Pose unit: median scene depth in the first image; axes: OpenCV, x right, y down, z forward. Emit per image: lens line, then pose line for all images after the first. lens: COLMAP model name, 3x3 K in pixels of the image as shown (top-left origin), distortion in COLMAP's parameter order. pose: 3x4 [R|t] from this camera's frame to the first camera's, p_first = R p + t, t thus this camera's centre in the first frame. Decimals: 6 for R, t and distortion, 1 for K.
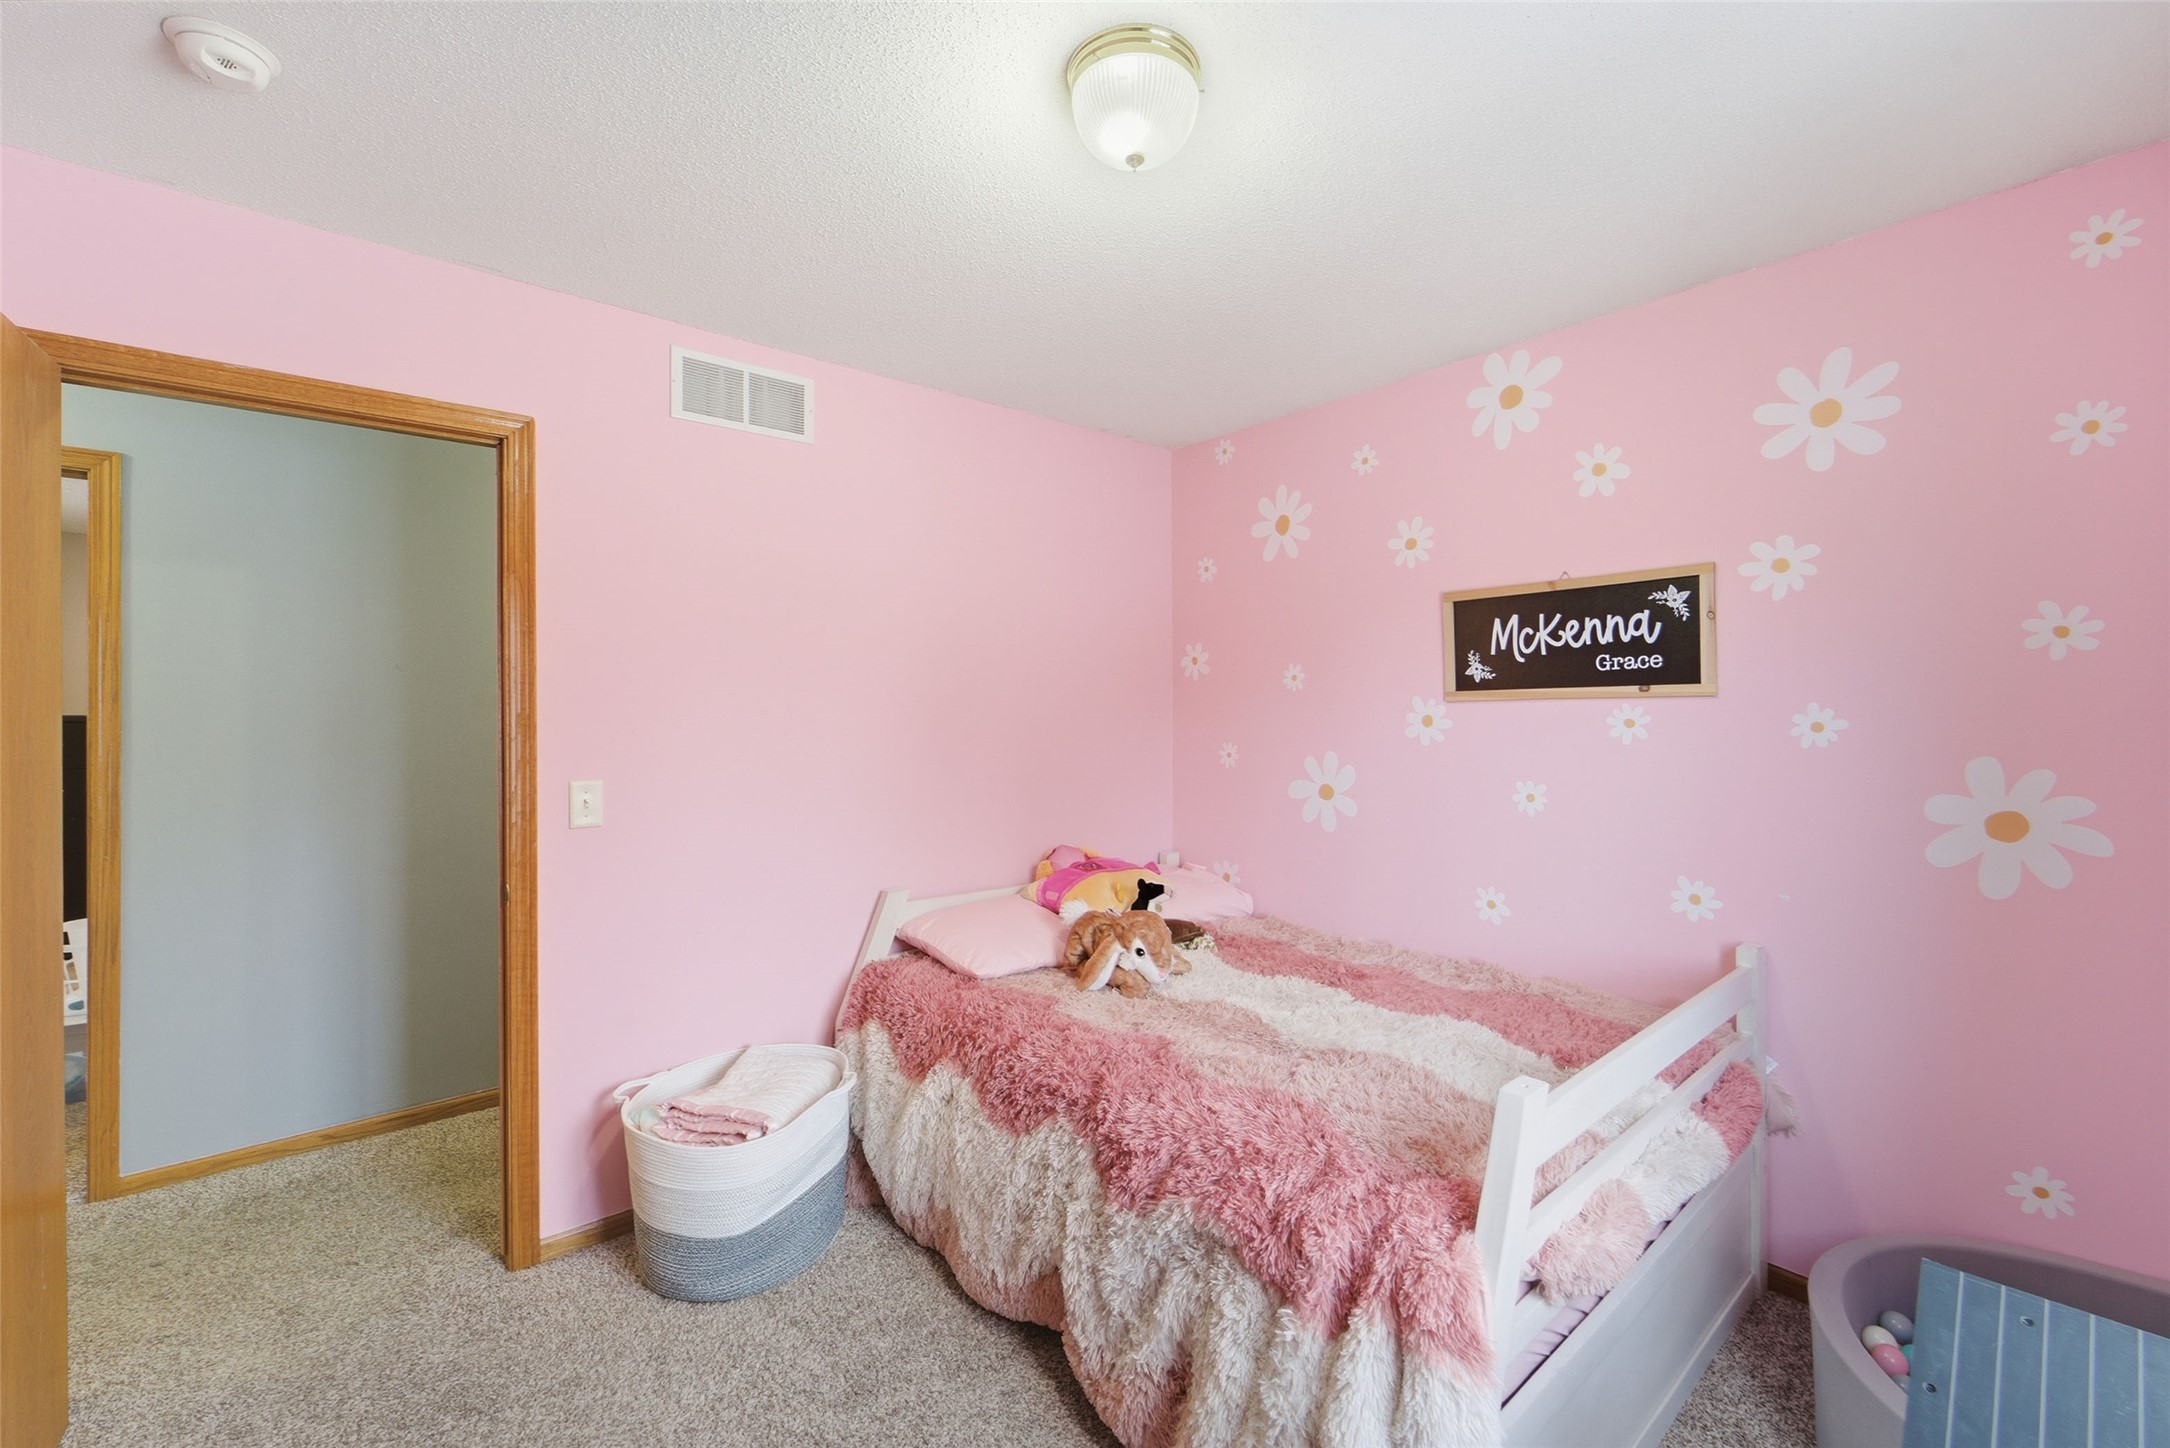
lens RADIAL K [[908.1, 0, 1102.8], [0, 908.1, 713.2], [0, 0, 1]] dist [-0.004407, 0.001689]
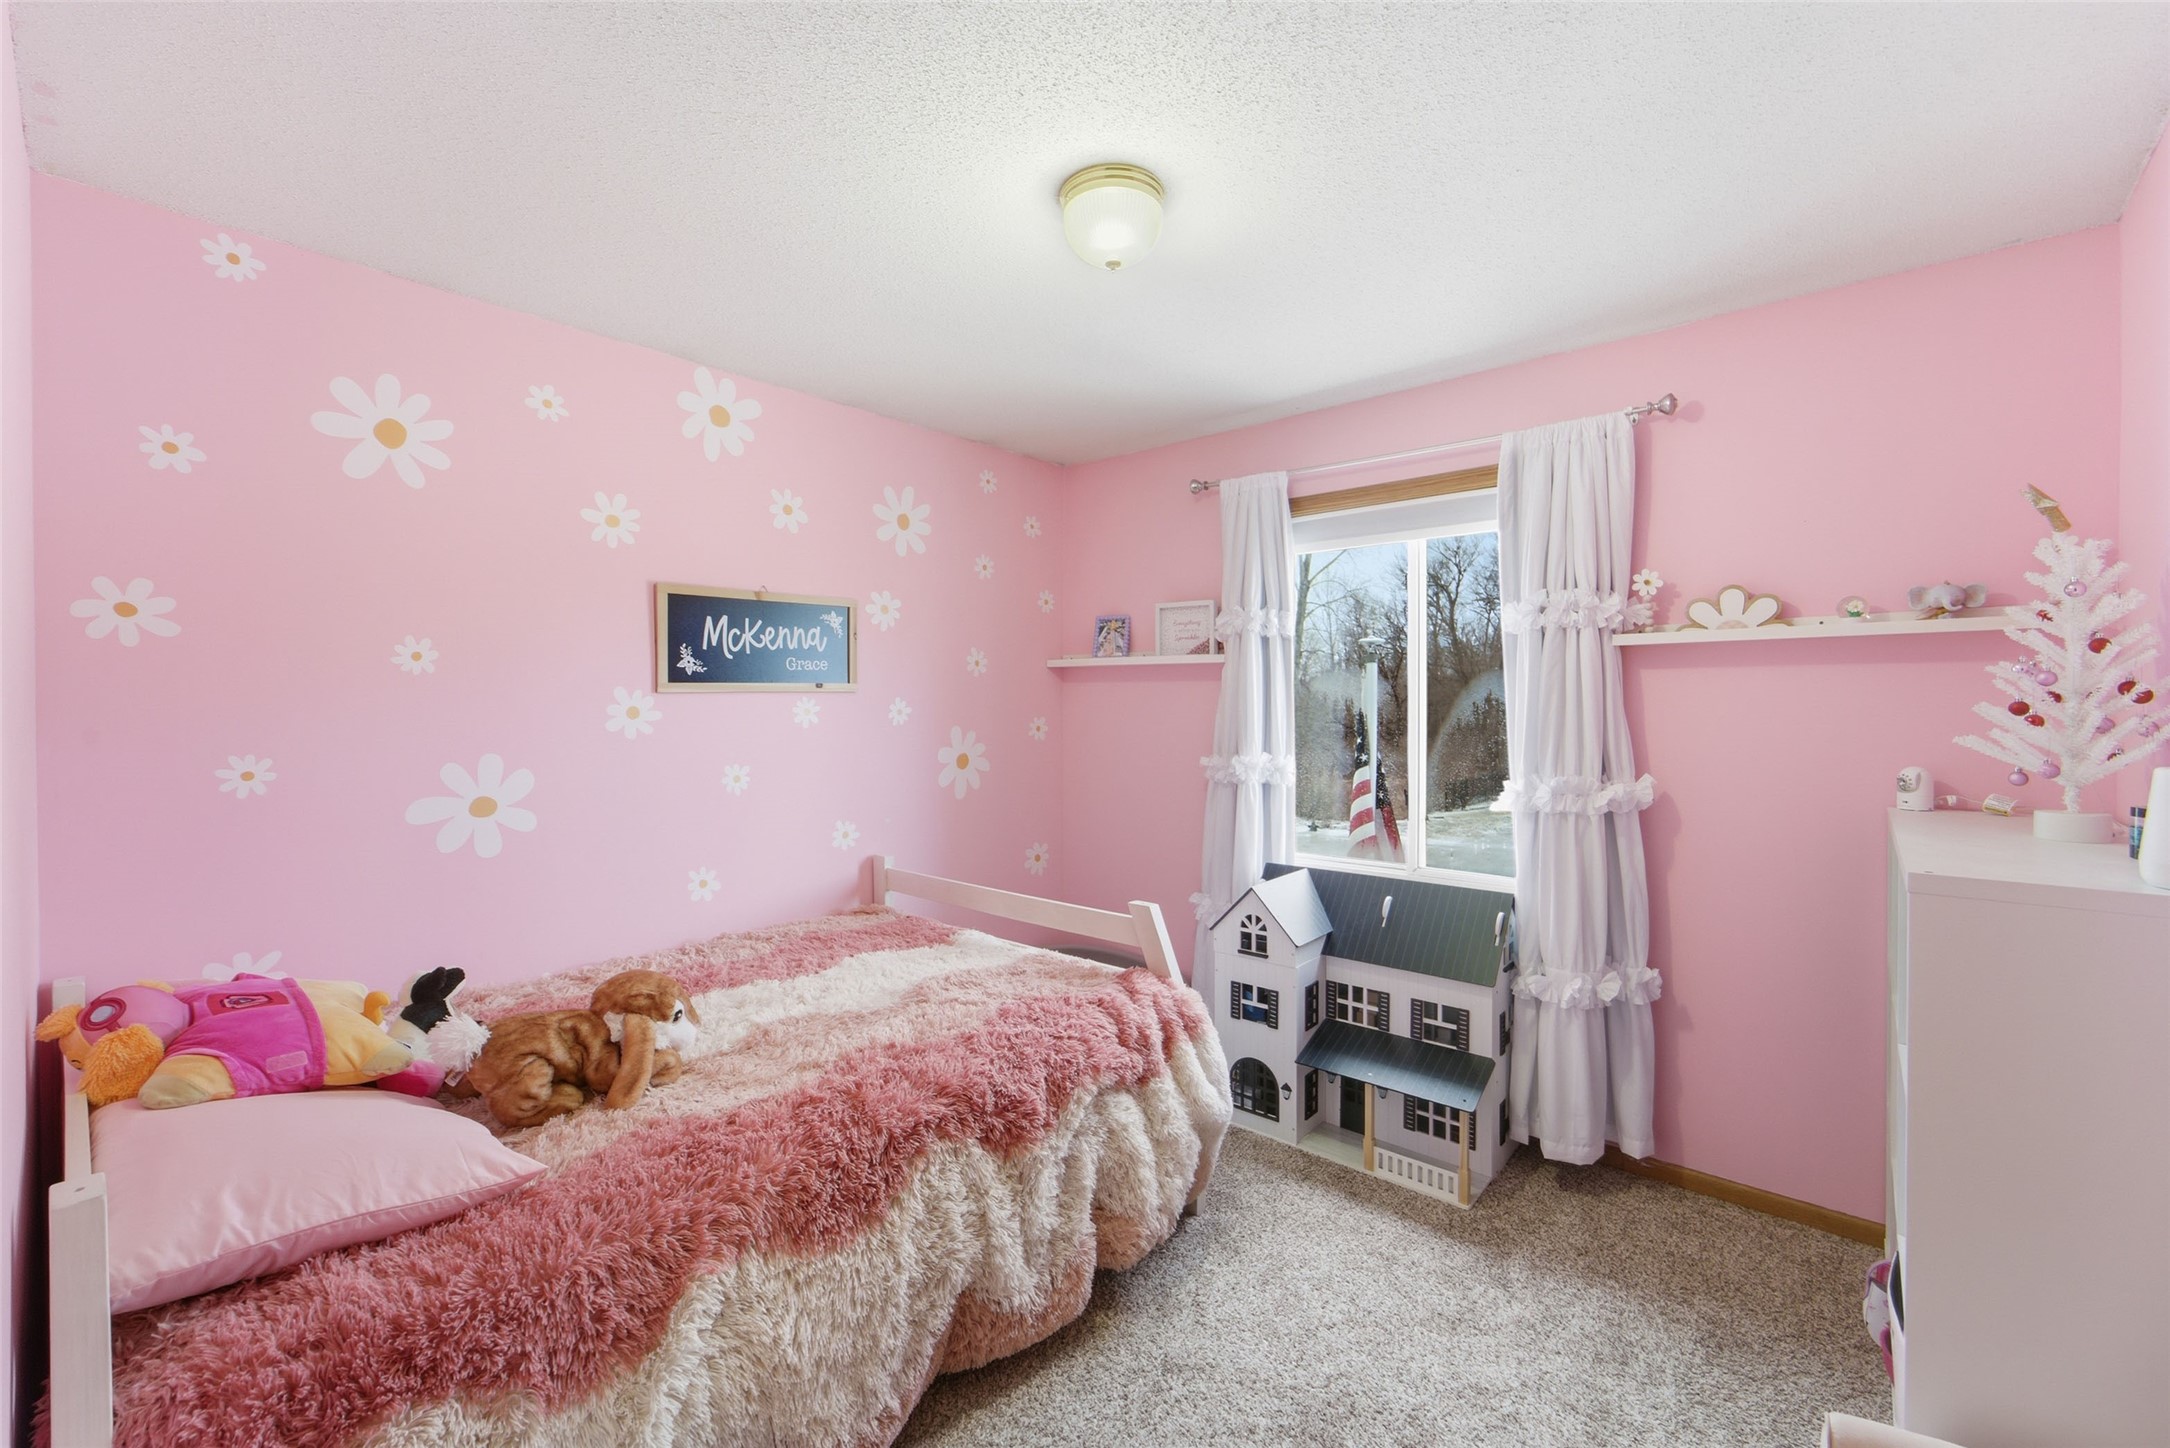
lens RADIAL K [[908.1, 0, 1092.3], [0, 908.1, 719.6], [0, 0, 1]] dist [-0.004407, 0.001689]
pose [[-0.147459, -0.014288, 0.988965, -0.717260], [0.007229, 0.999853, 0.015523, 0.004745], [-0.989042, 0.009438, -0.147334, 0.728219]]
